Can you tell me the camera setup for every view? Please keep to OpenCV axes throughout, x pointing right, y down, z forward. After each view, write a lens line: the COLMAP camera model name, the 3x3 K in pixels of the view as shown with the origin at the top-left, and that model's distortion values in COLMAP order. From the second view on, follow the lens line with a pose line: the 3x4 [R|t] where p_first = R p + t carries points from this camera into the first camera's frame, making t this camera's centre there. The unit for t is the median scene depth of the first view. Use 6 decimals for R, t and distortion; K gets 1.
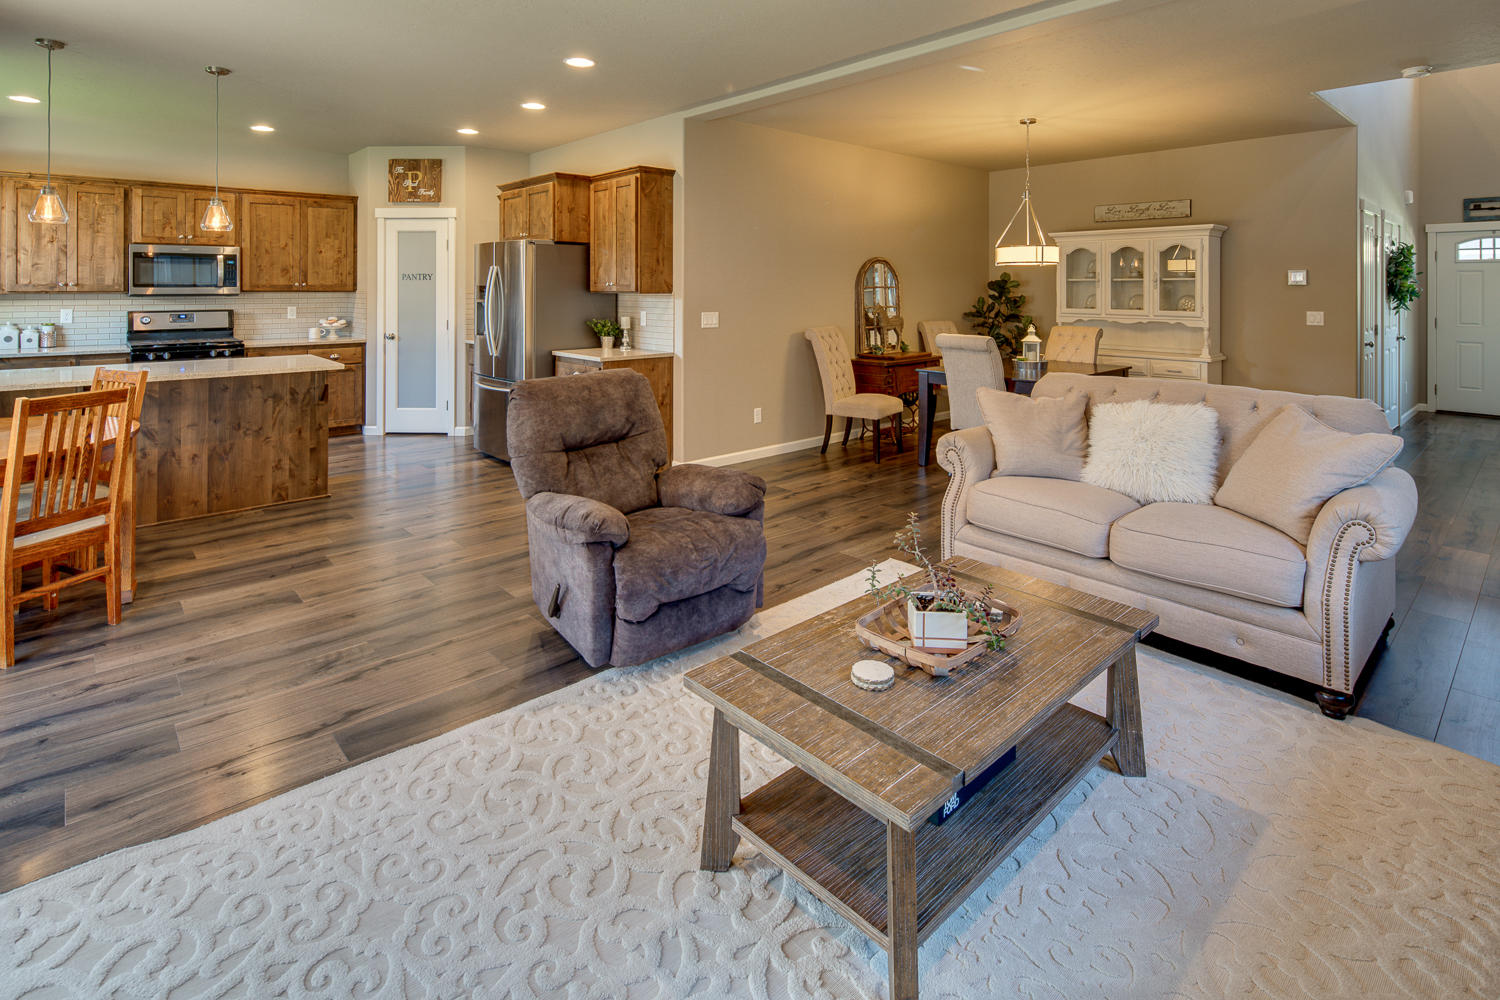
lens RADIAL K [[750.2, 0, 750.3], [0, 750.2, 289.4], [0, 0, 1]] dist [0.003690, -0.001570]
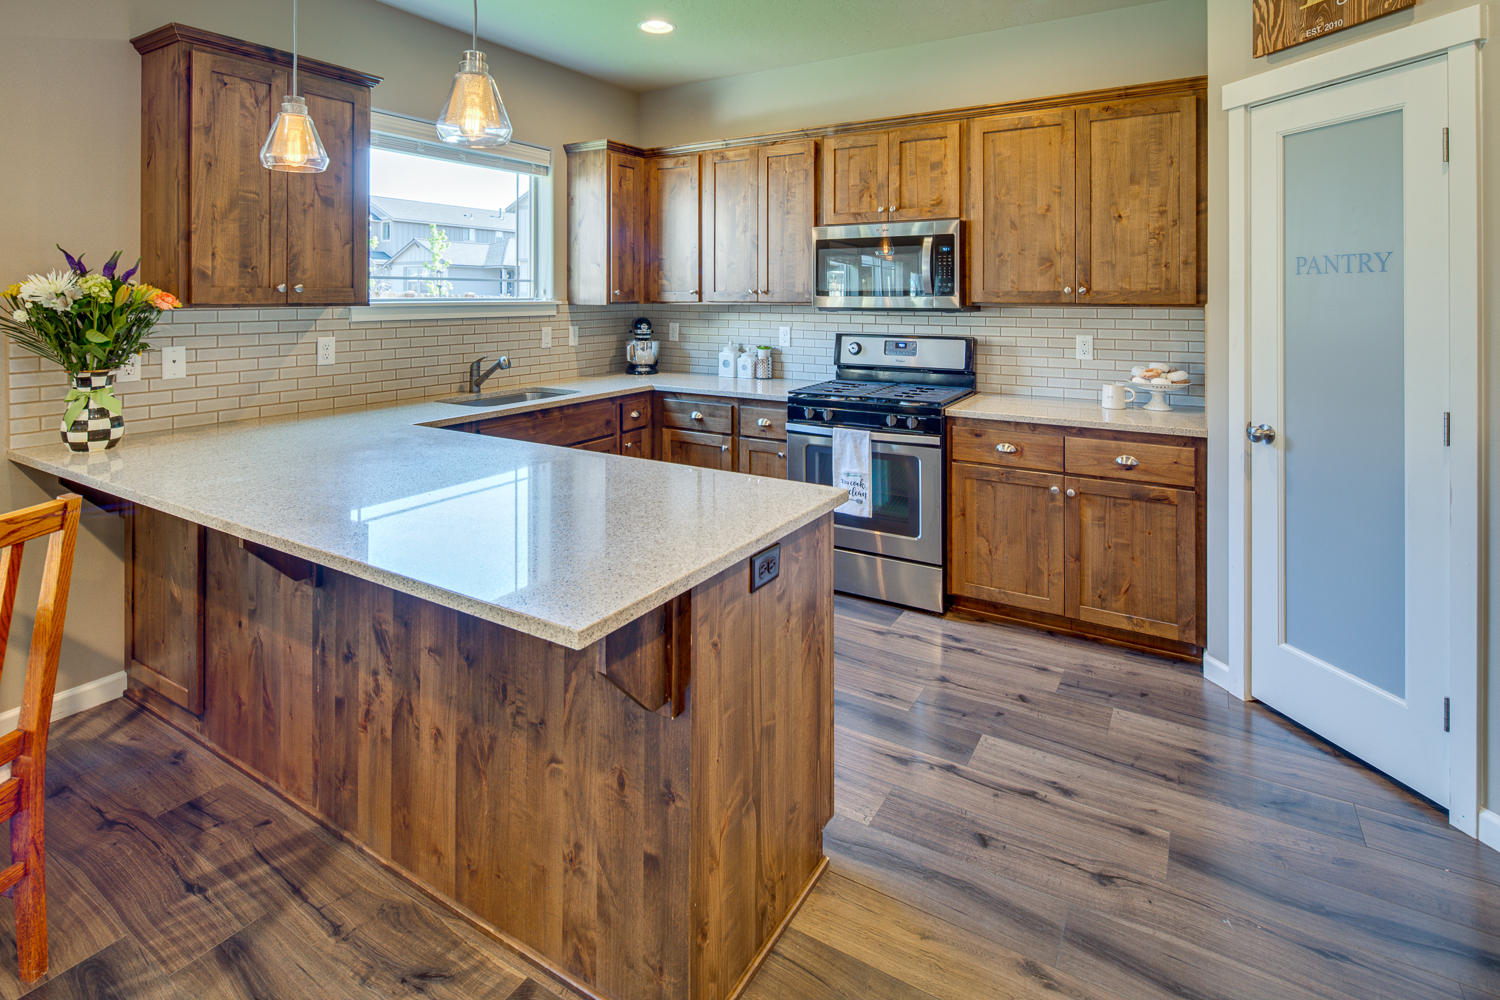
lens RADIAL K [[750.2, 0, 750.3], [0, 750.2, 289.4], [0, 0, 1]] dist [0.003690, -0.001570]
pose [[0.282579, -0.008419, -0.959207, -0.217942], [-0.002898, 0.999949, -0.009630, -0.001951], [0.959240, 0.005501, 0.282540, 0.706697]]
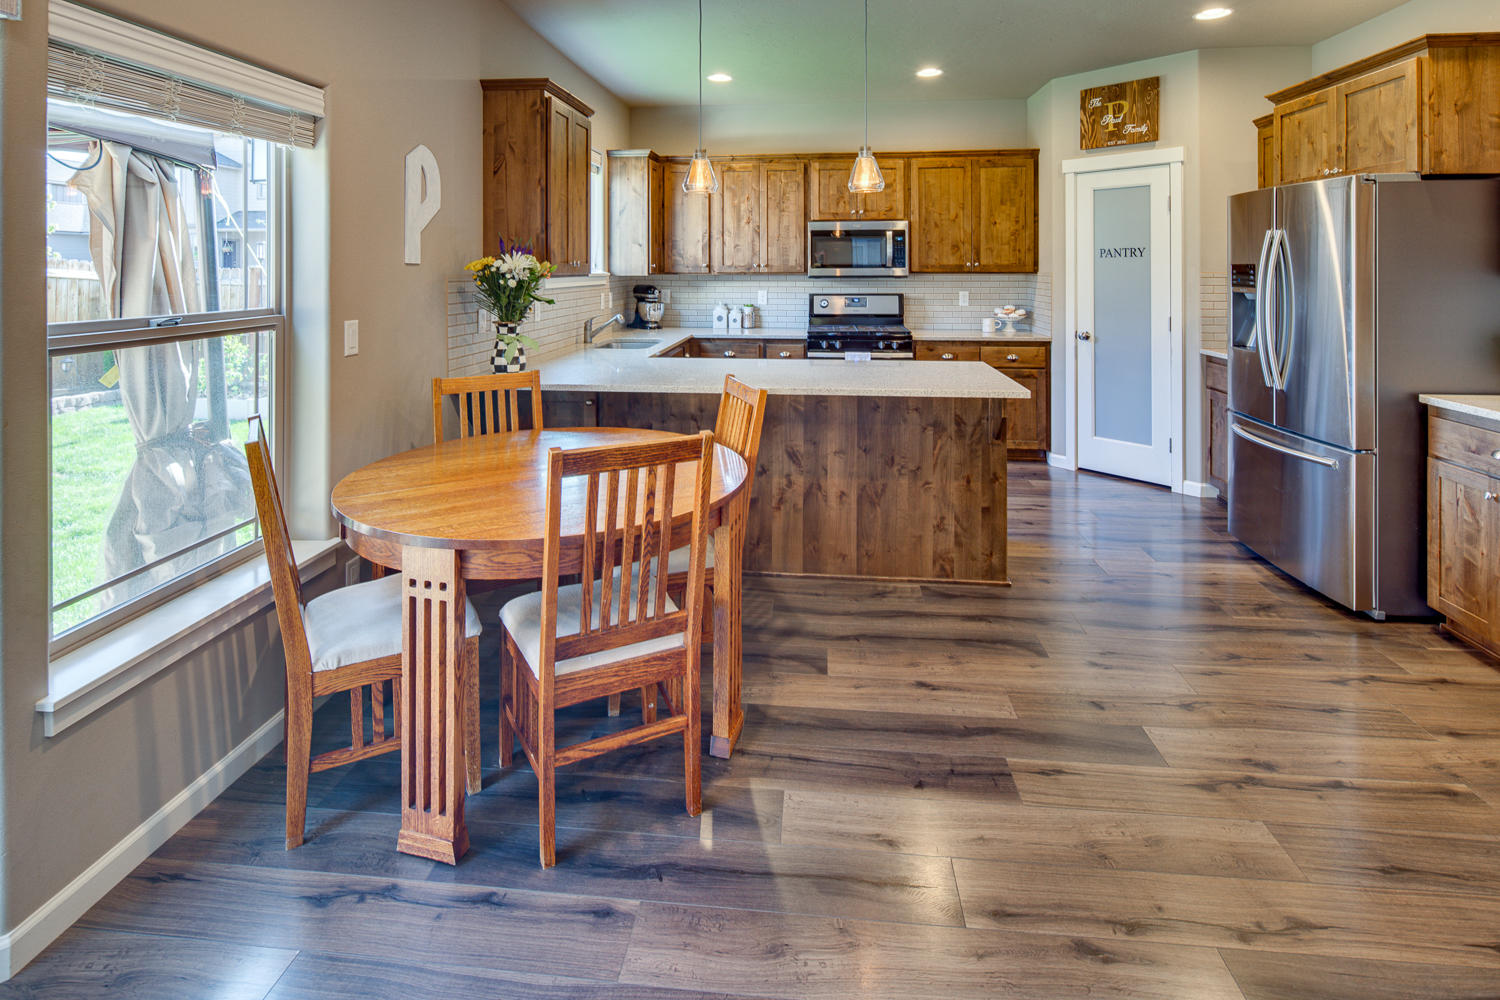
lens RADIAL K [[757.6, 0, 743.4], [0, 757.6, 262.6], [0, 0, 1]] dist [0.002326, -0.000184]
pose [[0.666985, -0.008067, -0.745027, -0.163557], [0.001063, 0.999951, -0.009875, -0.000619], [0.745070, 0.005794, 0.666961, 0.286062]]
